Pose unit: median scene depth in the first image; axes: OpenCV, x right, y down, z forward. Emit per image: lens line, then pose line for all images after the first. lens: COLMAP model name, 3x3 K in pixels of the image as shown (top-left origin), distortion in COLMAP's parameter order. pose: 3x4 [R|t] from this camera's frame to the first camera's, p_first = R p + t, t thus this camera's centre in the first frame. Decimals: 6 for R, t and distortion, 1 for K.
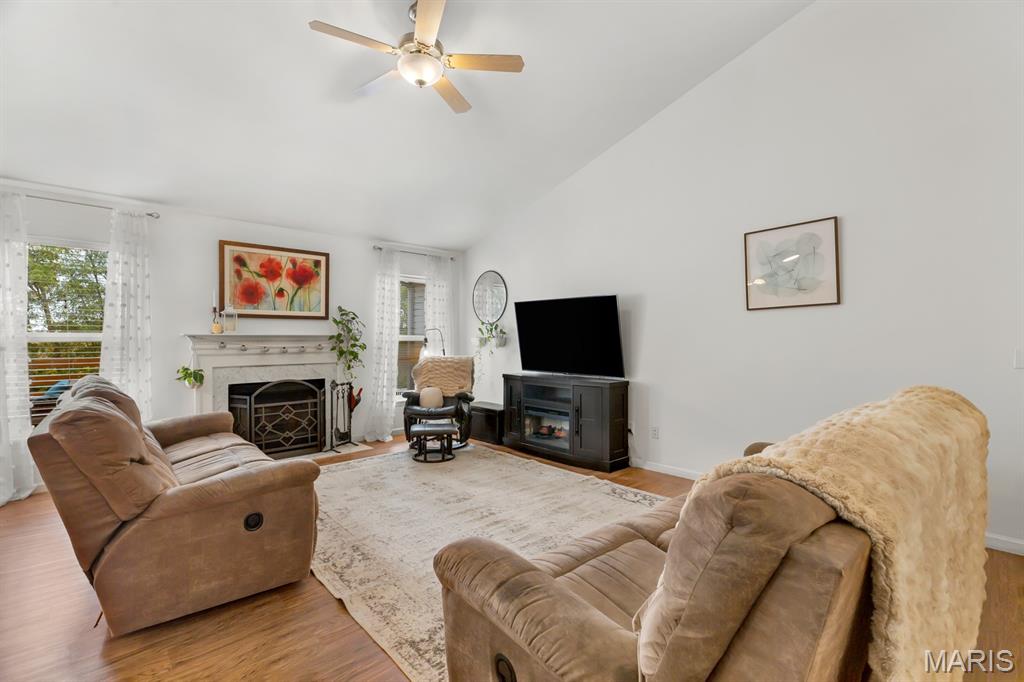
lens RADIAL K [[458.7, 0, 516.9], [0, 458.7, 338.5], [0, 0, 1]] dist [0.000803, 0.000896]
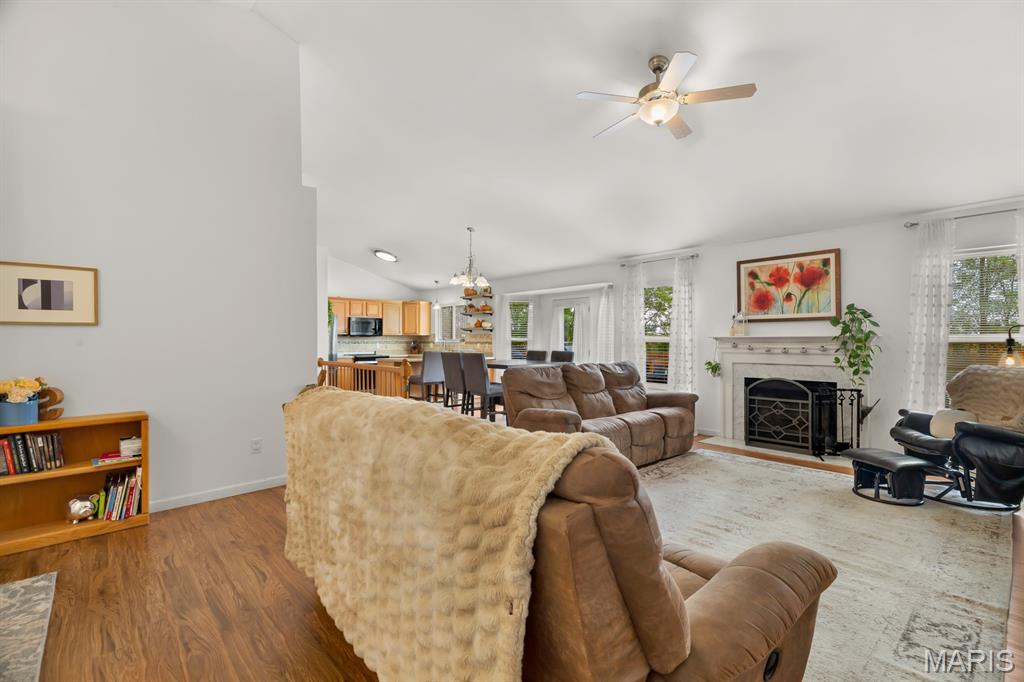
lens RADIAL K [[458.7, 0, 518.5], [0, 458.7, 339.8], [0, 0, 1]] dist [0.000803, 0.000896]
pose [[-0.009077, -0.001352, -0.999958, 0.587980], [0.000443, 0.999999, -0.001356, 0.000835], [0.999959, -0.000455, -0.009076, 0.398295]]
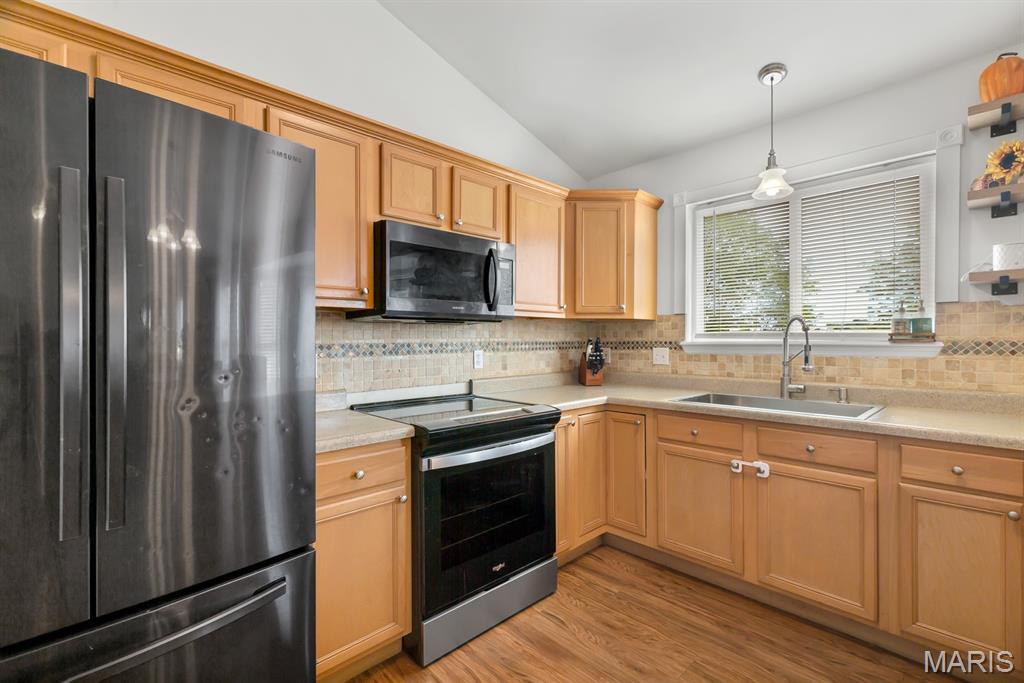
lens RADIAL K [[458.7, 0, 510.7], [0, 458.7, 340.6], [0, 0, 1]] dist [0.000803, 0.000896]
pose [[0.016751, 0.003368, -0.999854, -1.110146], [0.005433, 0.999979, 0.003460, 0.000307], [0.999845, -0.005490, 0.016733, -0.291907]]
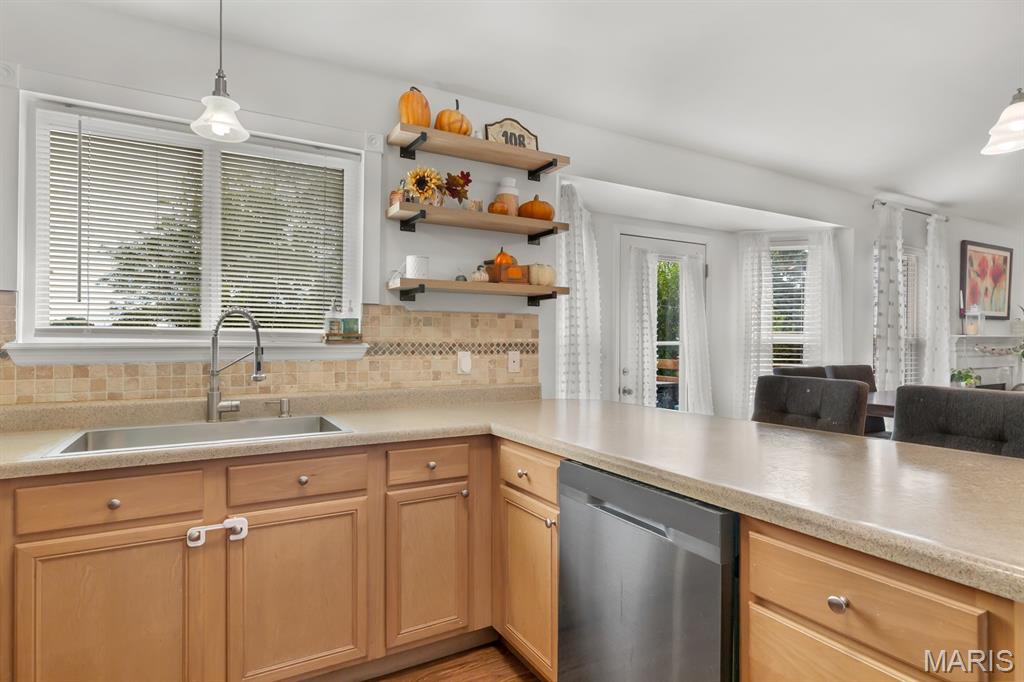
lens RADIAL K [[553.5, 0, 511.7], [0, 553.5, 339.7], [0, 0, 1]] dist [0.003698, 0.001418]
pose [[0.975973, 0.002606, -0.217876, -1.288934], [-0.002620, 0.999997, 0.000222, 0.001674], [0.217875, 0.000355, 0.975977, -0.362022]]
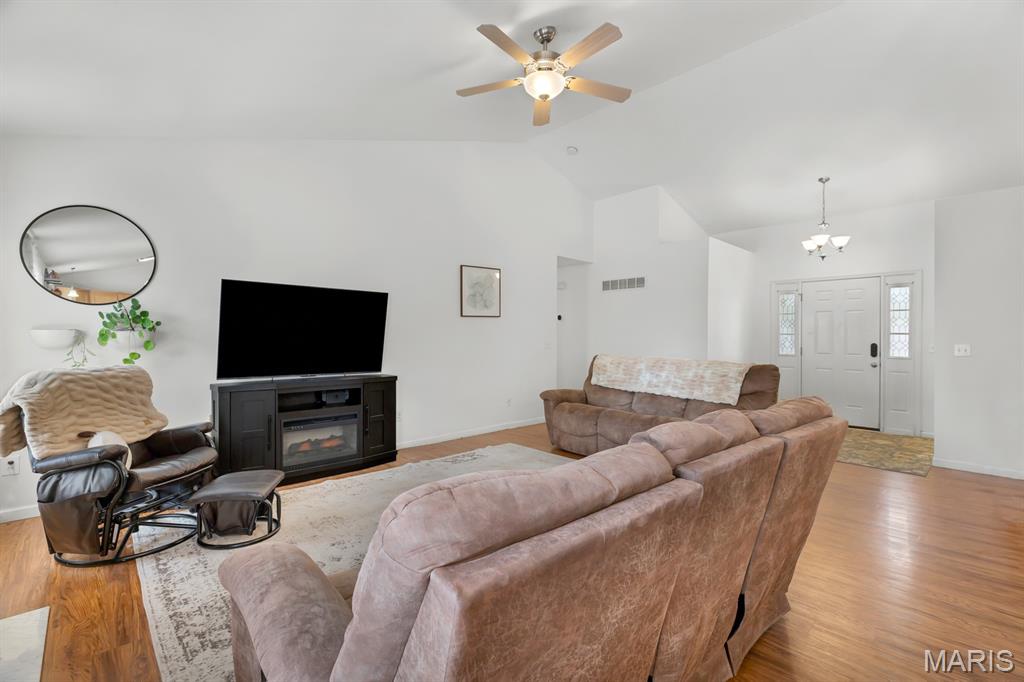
lens RADIAL K [[458.7, 0, 511.5], [0, 458.7, 339.8], [0, 0, 1]] dist [0.000803, 0.000896]
pose [[-0.006403, -0.003407, 0.999974, -0.774782], [-0.003553, 0.999988, 0.003384, 0.006880], [-0.999973, -0.003531, -0.006415, 0.660458]]
